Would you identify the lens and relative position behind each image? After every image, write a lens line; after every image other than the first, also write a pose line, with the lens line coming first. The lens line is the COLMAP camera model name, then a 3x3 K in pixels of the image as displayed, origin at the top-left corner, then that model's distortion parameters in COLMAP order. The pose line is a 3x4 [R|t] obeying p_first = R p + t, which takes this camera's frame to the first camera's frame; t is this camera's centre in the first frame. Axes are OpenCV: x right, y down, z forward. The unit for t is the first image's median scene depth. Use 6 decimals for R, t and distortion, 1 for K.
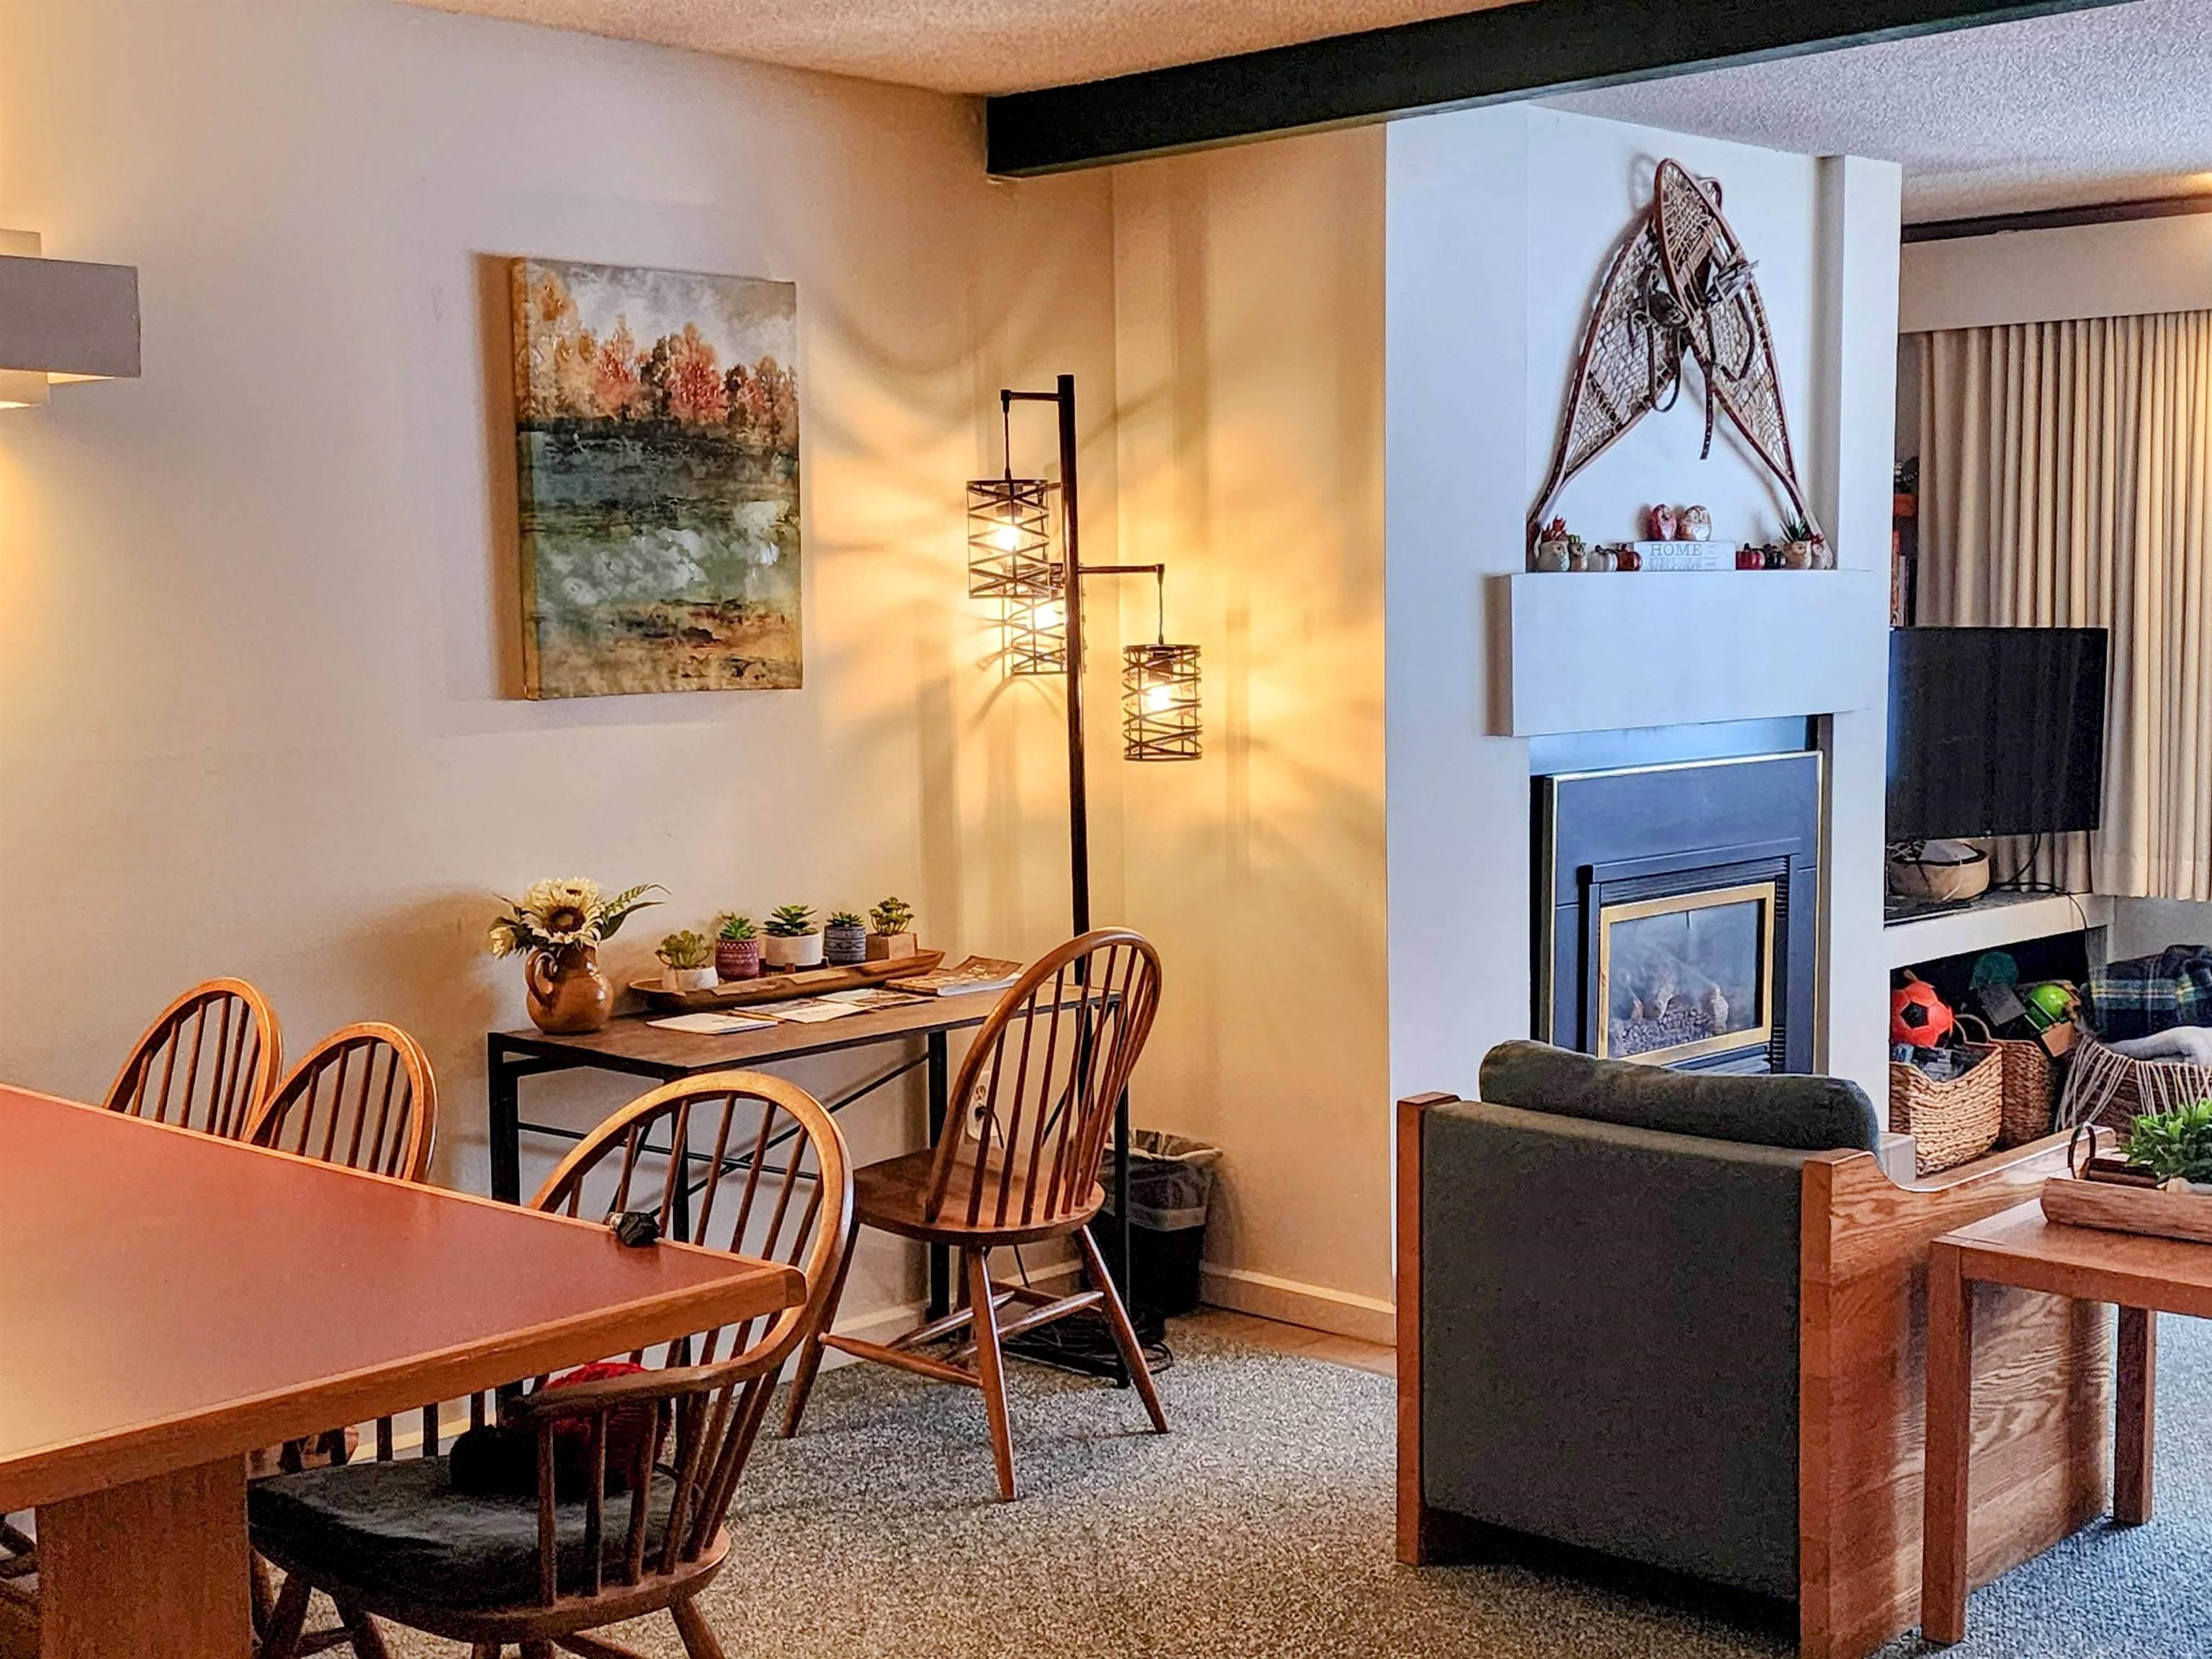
lens RADIAL K [[2786.5, 0, 1104.5], [0, 2786.5, 875.4], [0, 0, 1]] dist [0.124466, -0.065335]
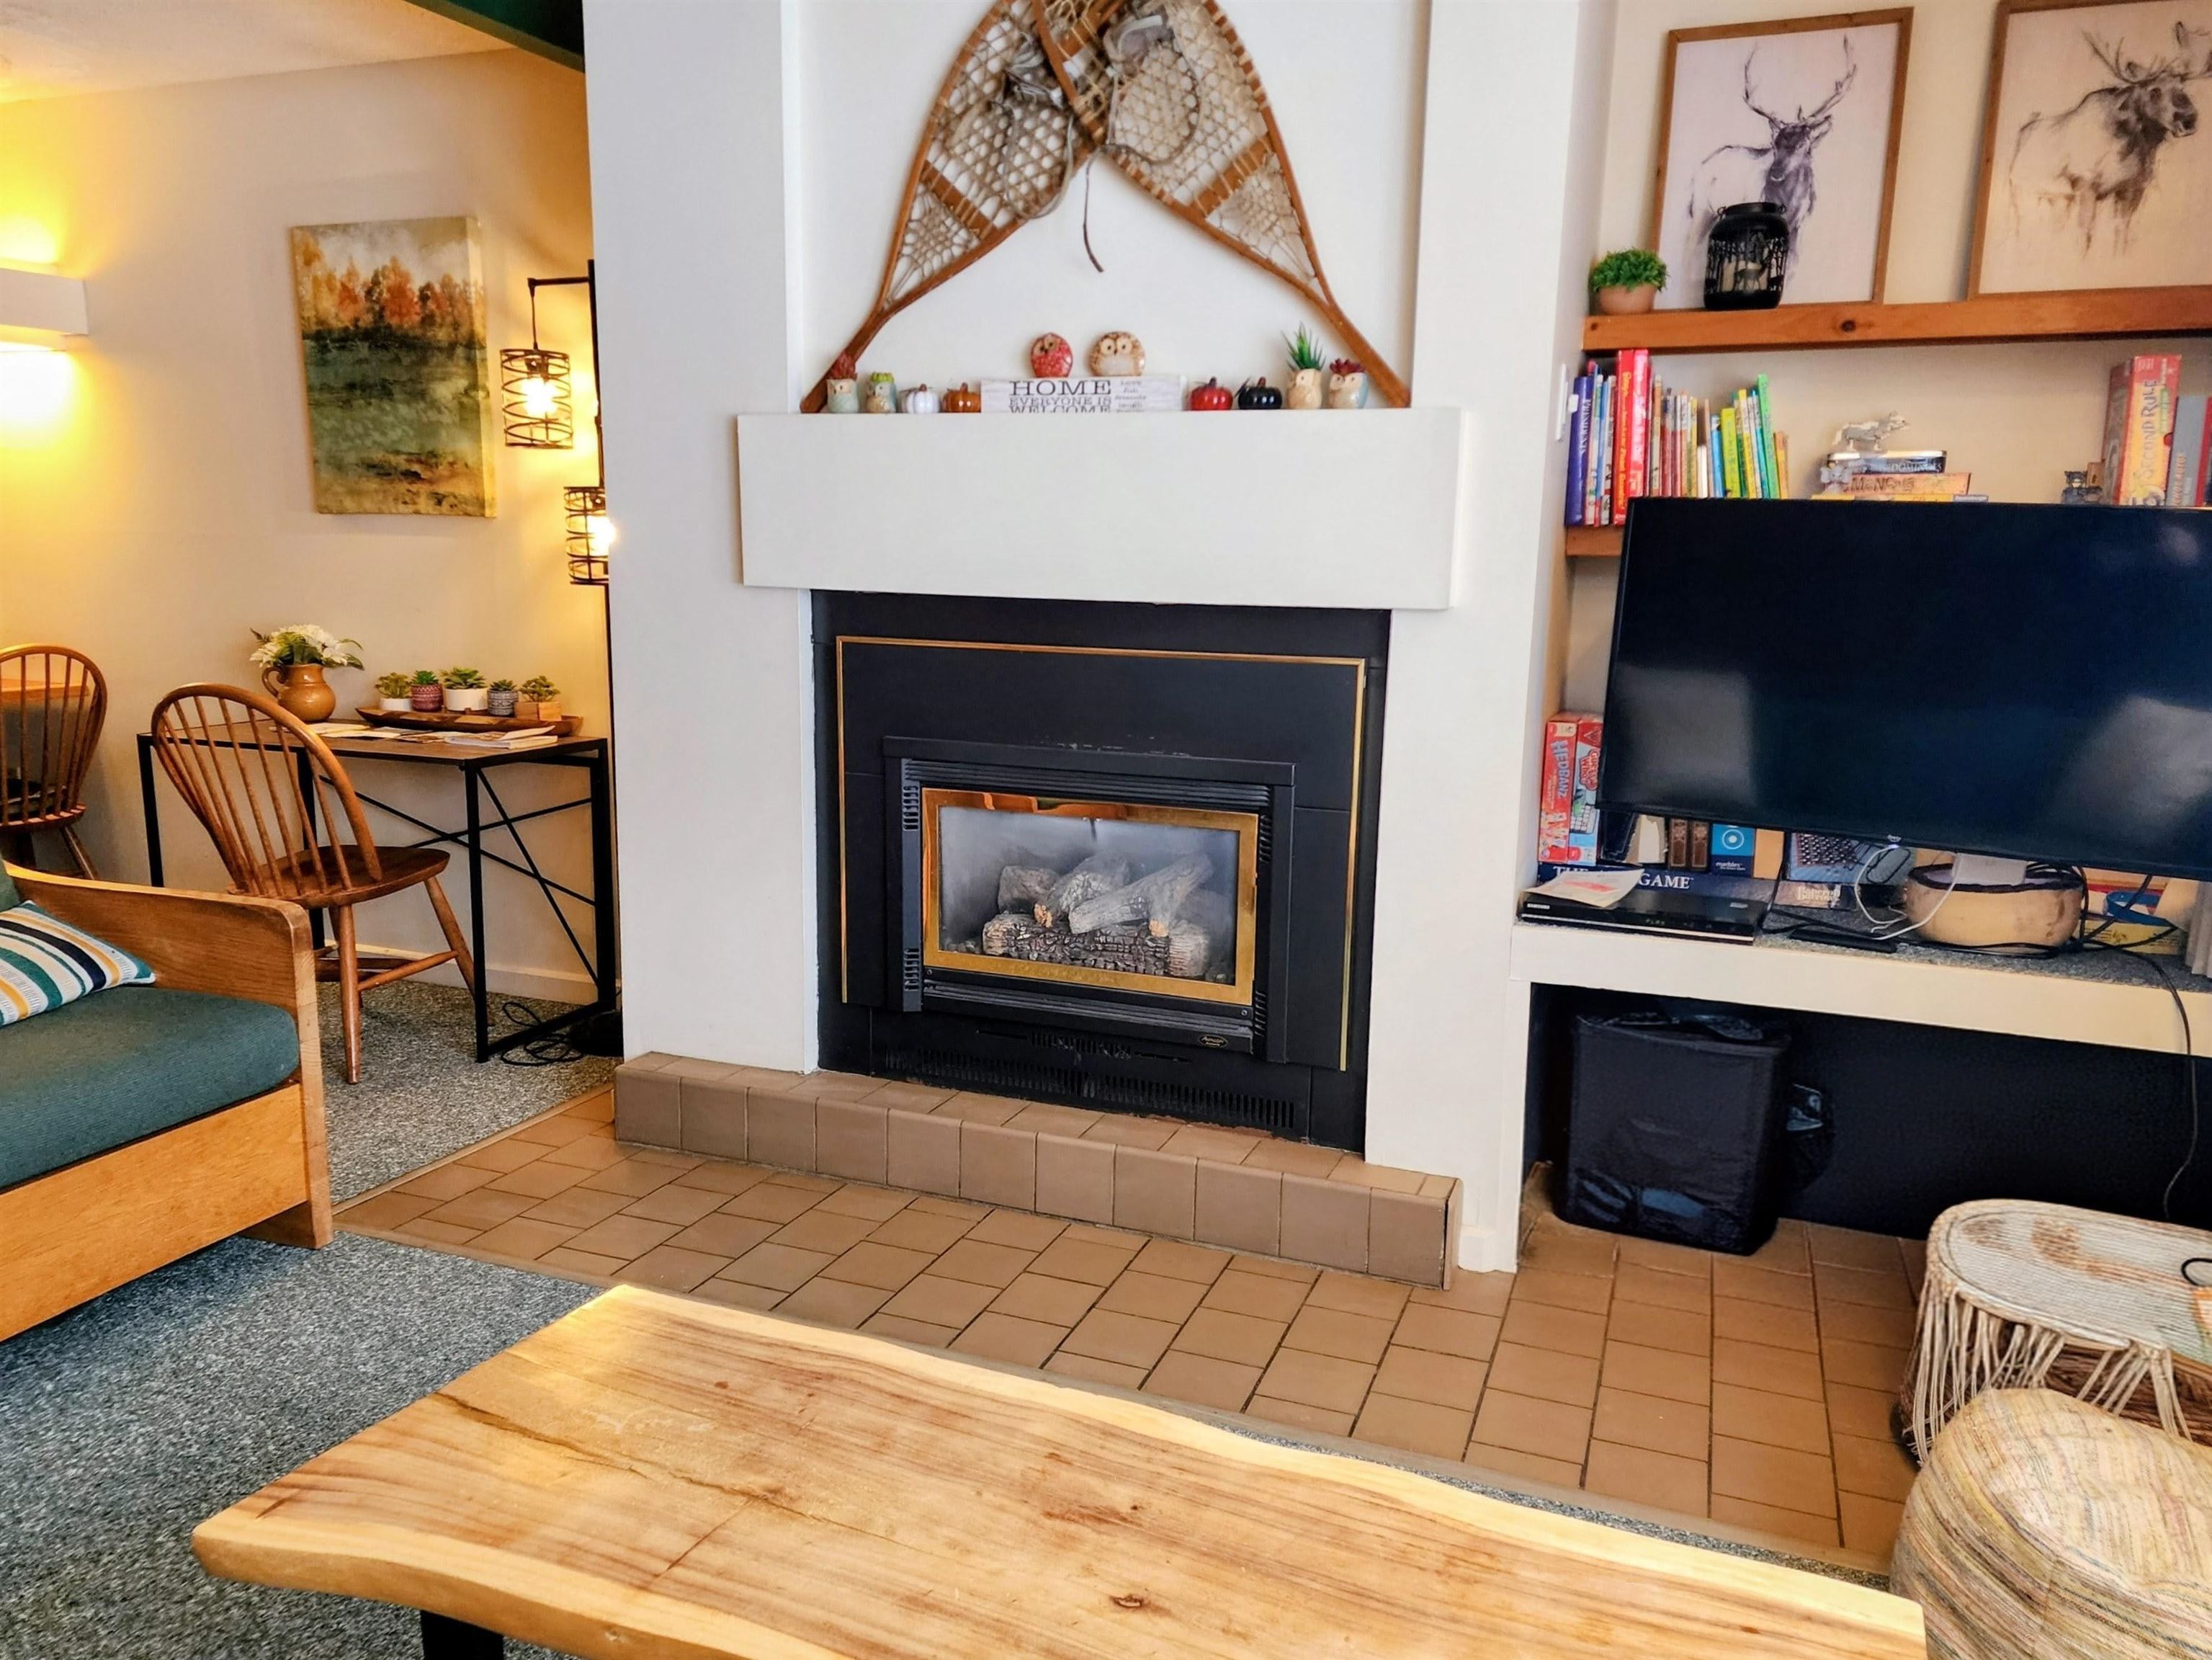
lens RADIAL K [[1642.2, 0, 1109.8], [0, 1642.2, 860.0], [0, 0, 1]] dist [0.092396, -0.086650]
pose [[0.383519, 0.190782, -0.903613, 0.836623], [-0.117510, 0.980558, 0.157153, -0.068655], [0.916027, 0.045913, 0.398481, 0.998452]]
